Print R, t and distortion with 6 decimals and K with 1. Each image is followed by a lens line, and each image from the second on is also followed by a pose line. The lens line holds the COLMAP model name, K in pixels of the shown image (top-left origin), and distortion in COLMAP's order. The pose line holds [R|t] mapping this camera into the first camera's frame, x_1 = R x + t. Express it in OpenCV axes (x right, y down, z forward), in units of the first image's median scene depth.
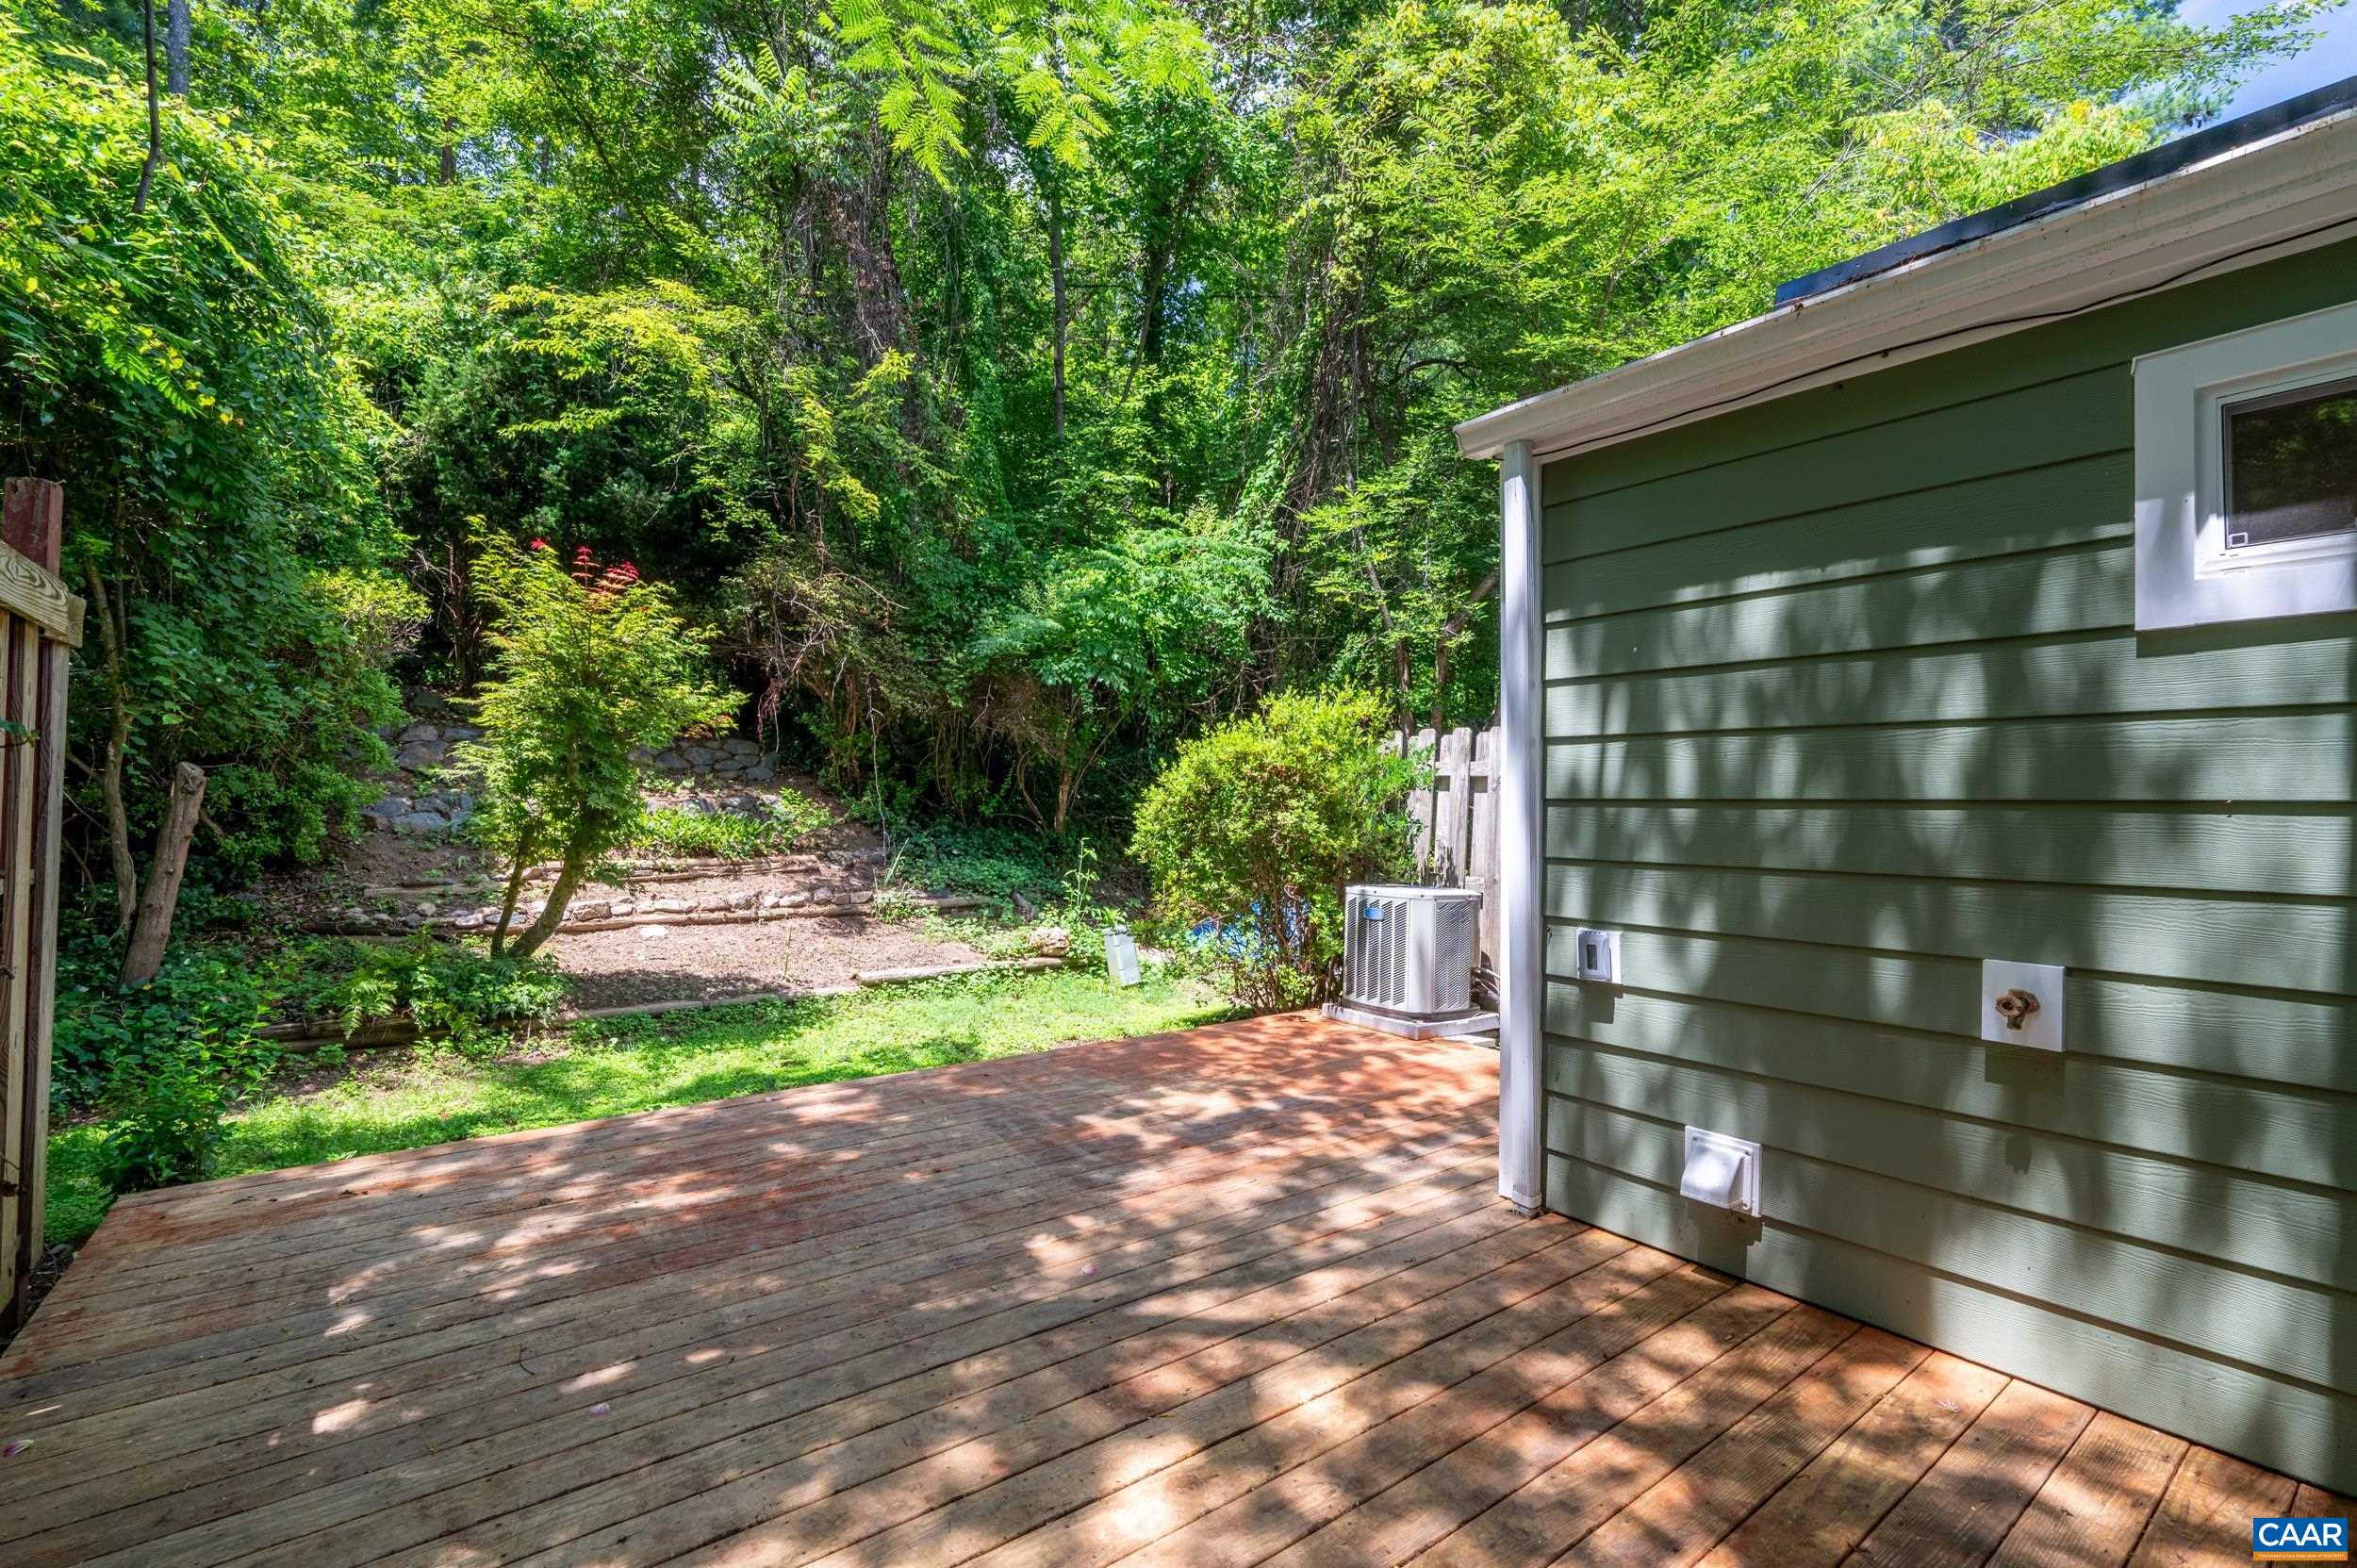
lens RADIAL K [[1044.4, 0, 1197.9], [0, 1044.4, 792.2], [0, 0, 1]] dist [-0.006431, 0.000289]
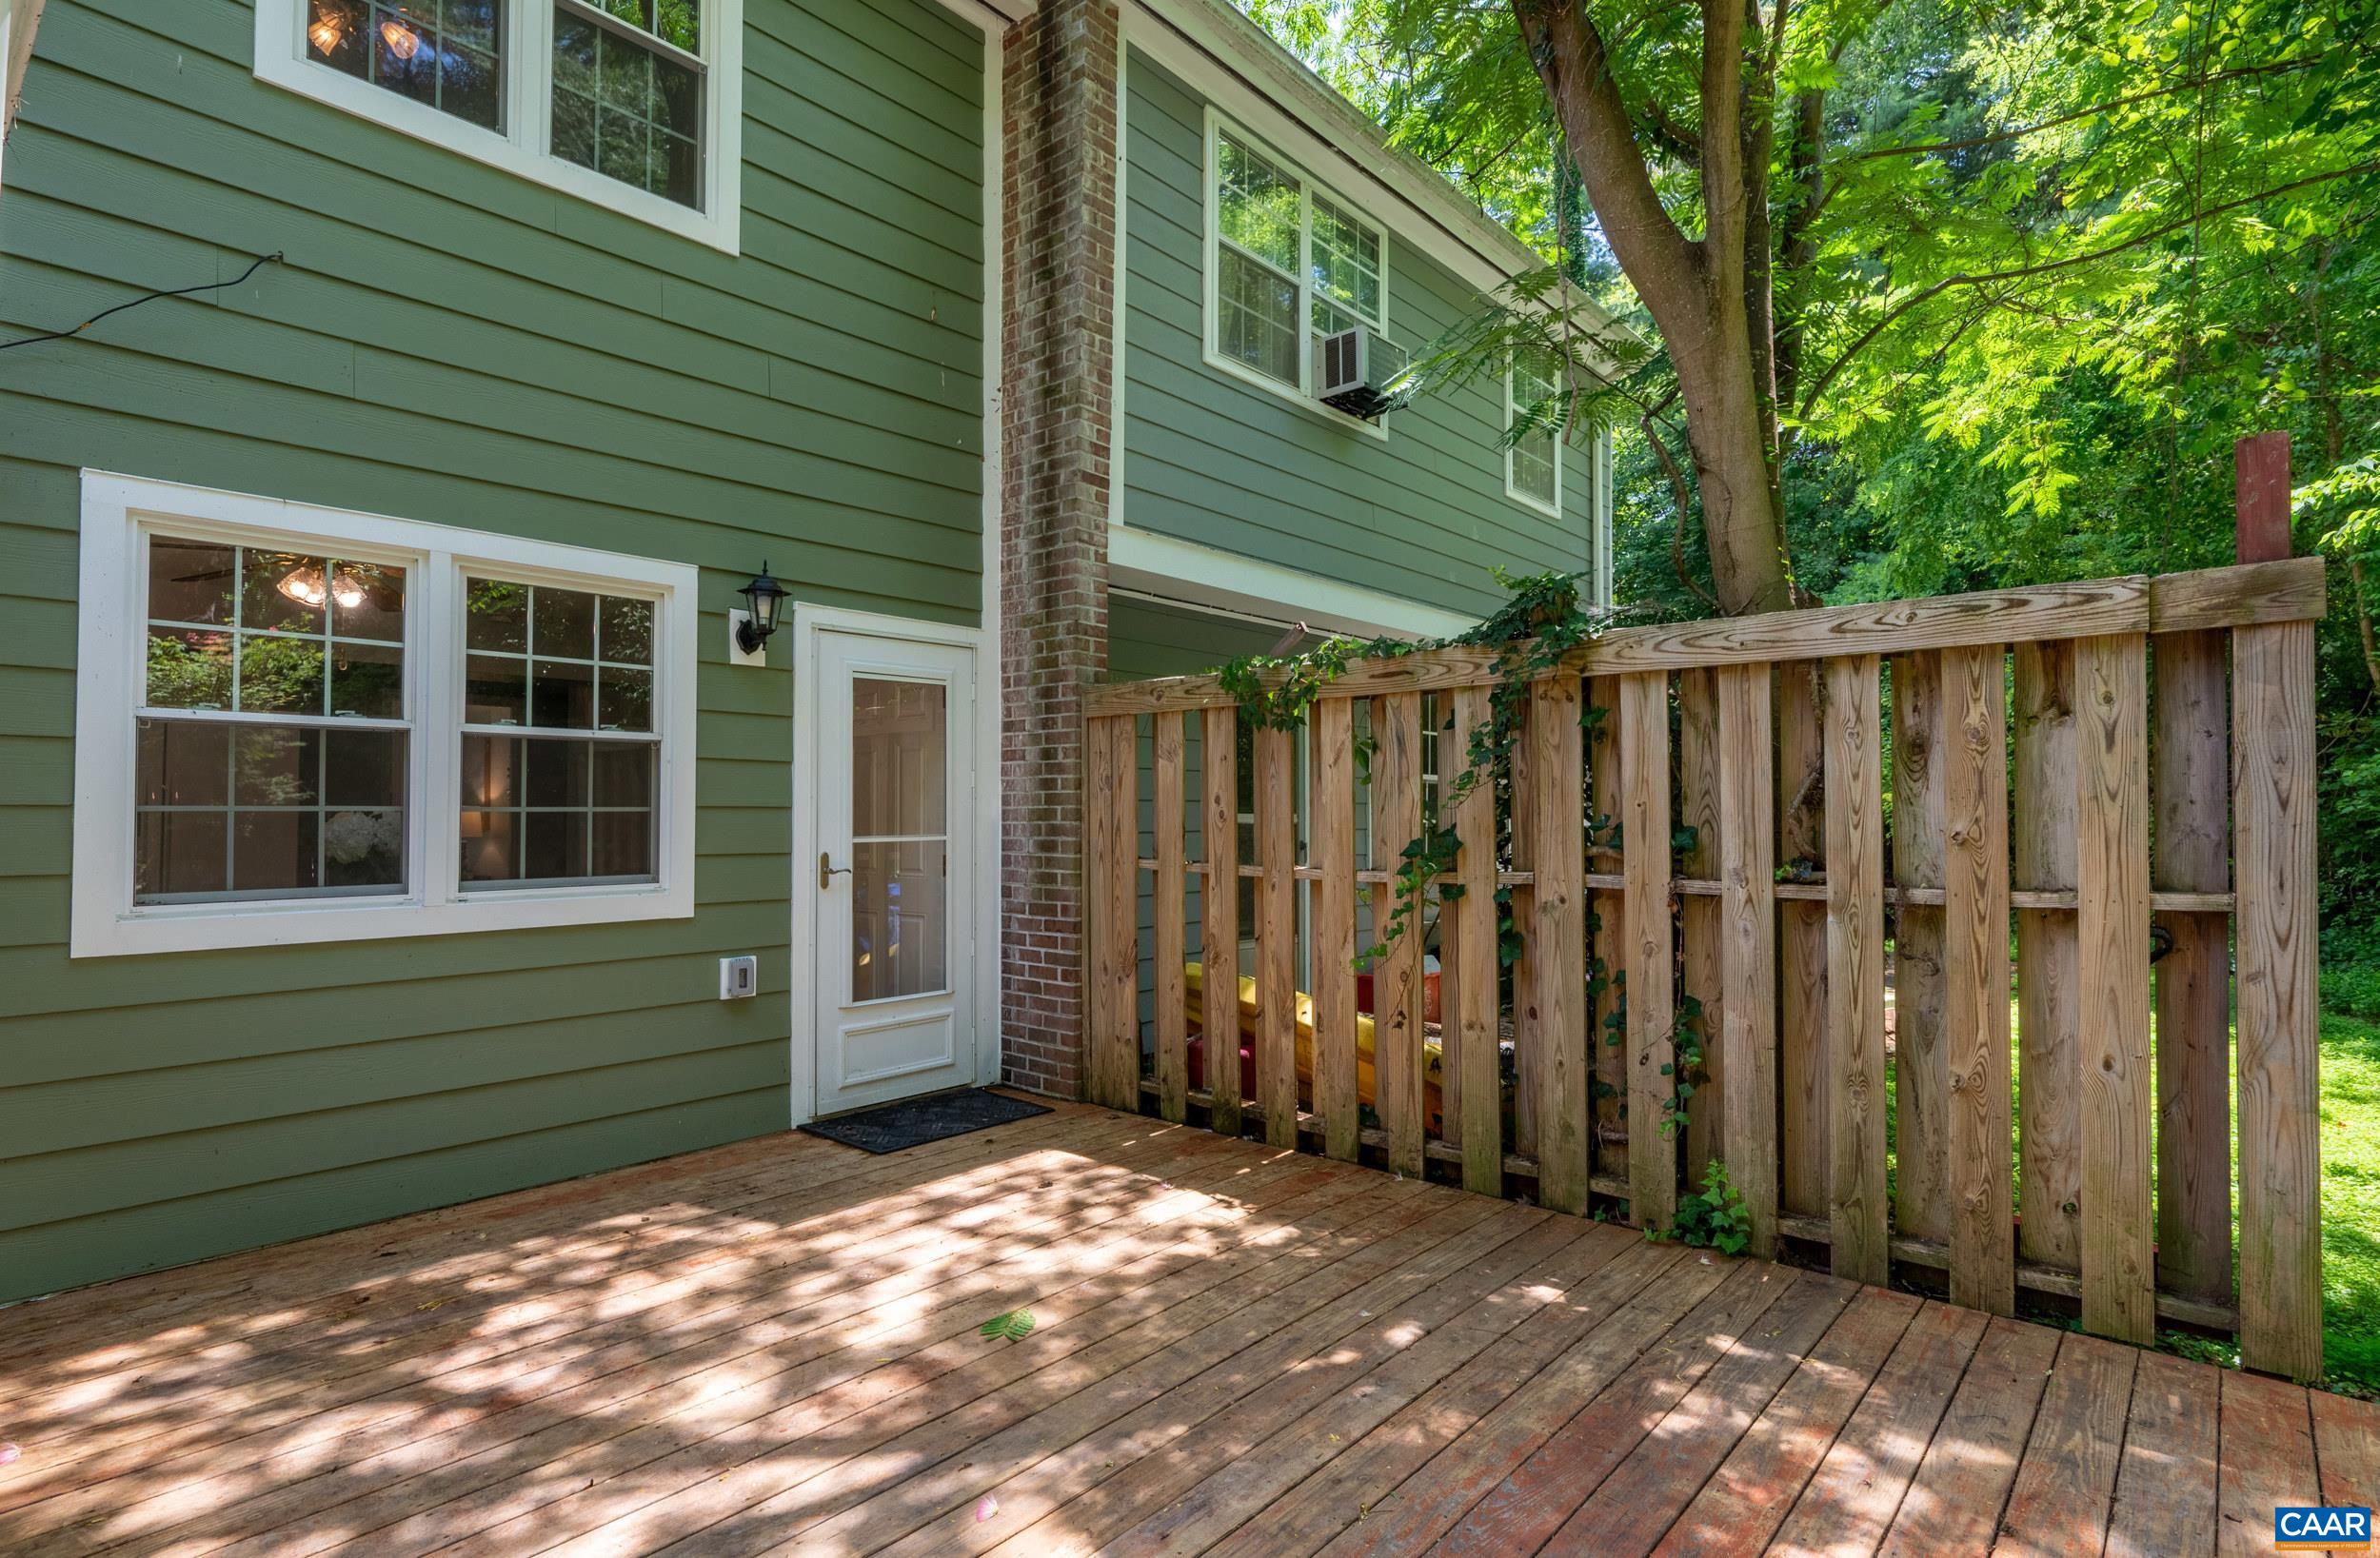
lens RADIAL K [[1179.5, 0, 1172.3], [0, 1179.5, 785.0], [0, 0, 1]] dist [0.000700, -0.001019]
pose [[-0.985713, -0.009928, -0.168138, -0.090670], [-0.003496, 0.999252, -0.038505, 0.025032], [0.168395, -0.037367, -0.985011, 1.692191]]
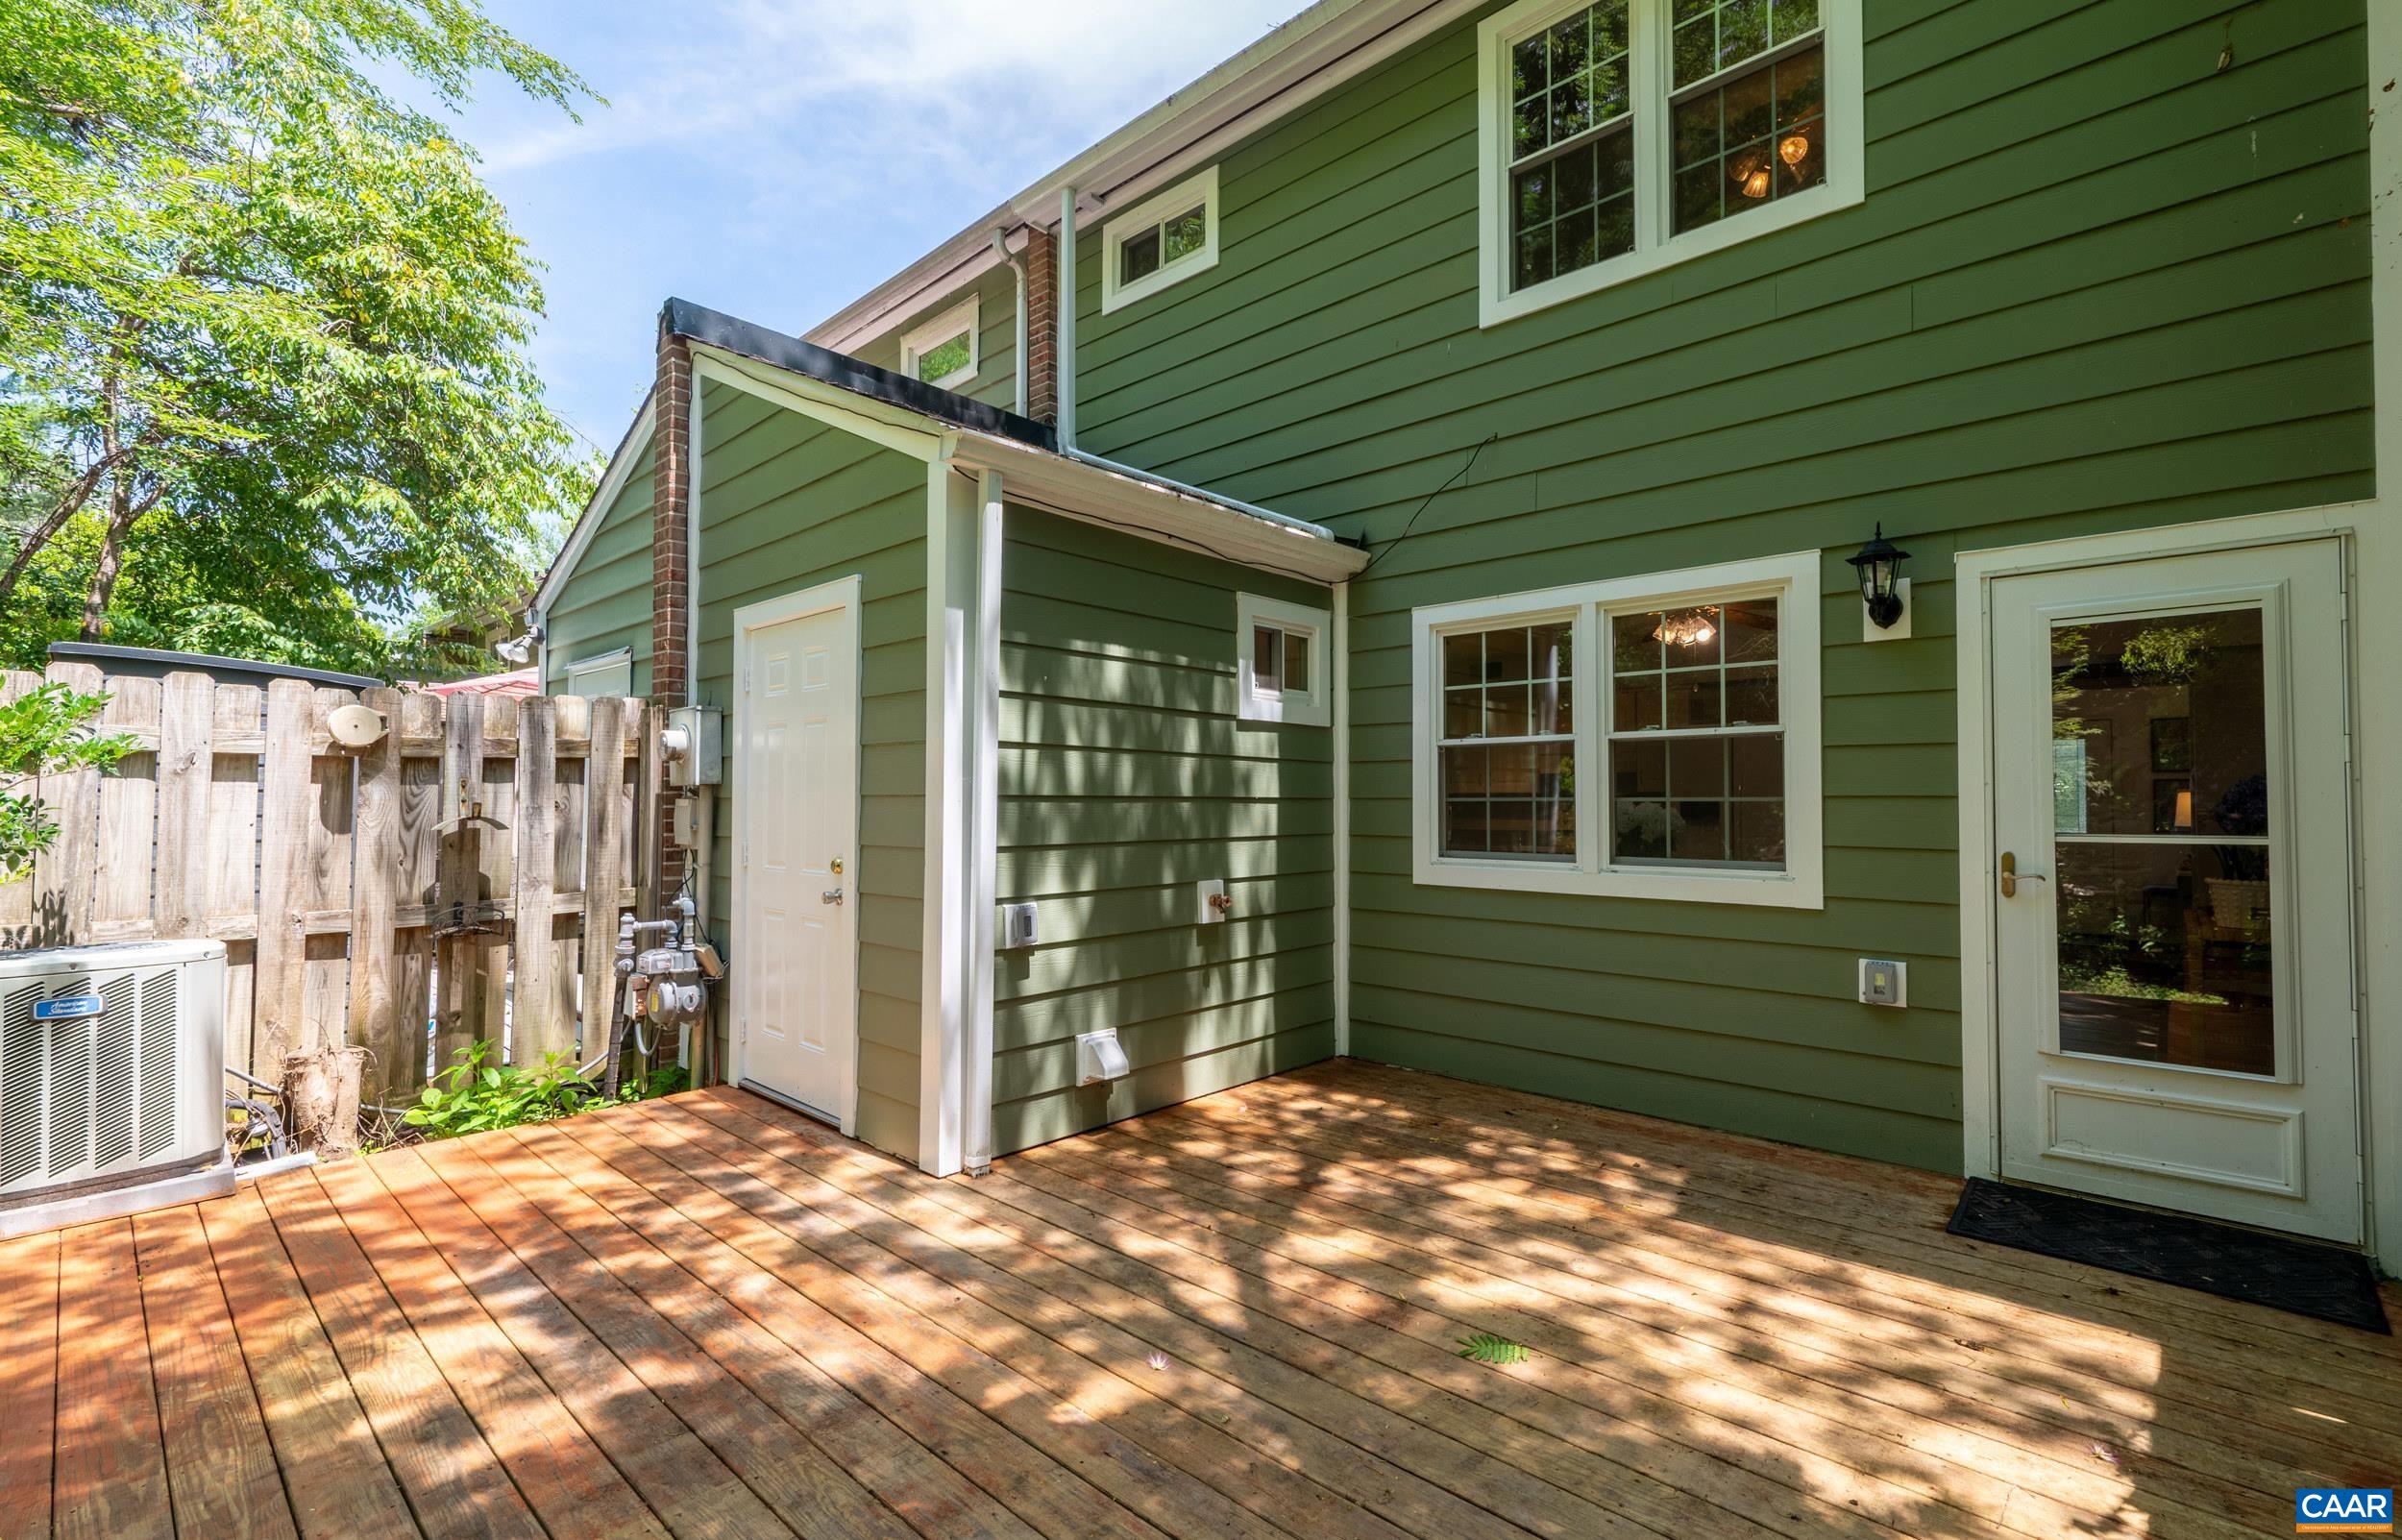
lens RADIAL K [[1021.6, 0, 1218.1], [0, 1021.6, 773.0], [0, 0, 1]] dist [-0.004268, 0.000901]
pose [[-0.169385, 0.019589, 0.985355, -0.883016], [-0.012787, 0.999675, -0.022072, 0.005005], [-0.985467, -0.016339, -0.169080, 1.046880]]
